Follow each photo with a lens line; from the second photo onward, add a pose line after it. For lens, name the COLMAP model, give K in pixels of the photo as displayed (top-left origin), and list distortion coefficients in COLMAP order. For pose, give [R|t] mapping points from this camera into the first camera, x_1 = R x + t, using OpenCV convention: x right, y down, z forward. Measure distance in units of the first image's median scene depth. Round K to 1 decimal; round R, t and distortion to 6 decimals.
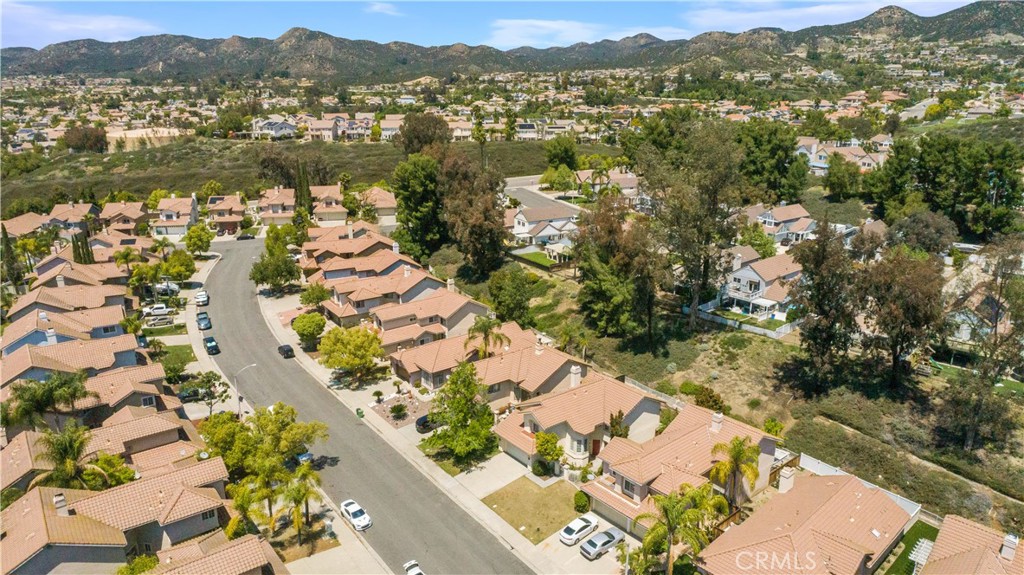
lens RADIAL K [[686.6, 0, 512.0], [0, 686.6, 287.5], [0, 0, 1]] dist [-0.005069, -0.001371]
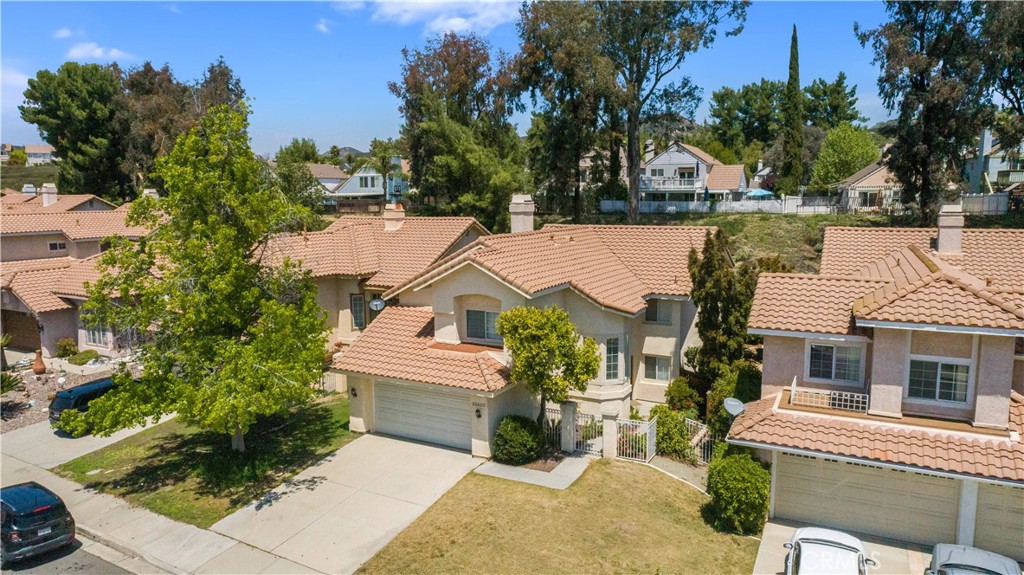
lens RADIAL K [[686.6, 0, 512.0], [0, 686.6, 287.5], [0, 0, 1]] dist [-0.005069, -0.001371]
pose [[0.915794, -0.061821, 0.396863, -0.074599], [0.127322, 0.981807, -0.140867, 0.230287], [-0.380934, 0.179534, 0.907004, 0.684541]]
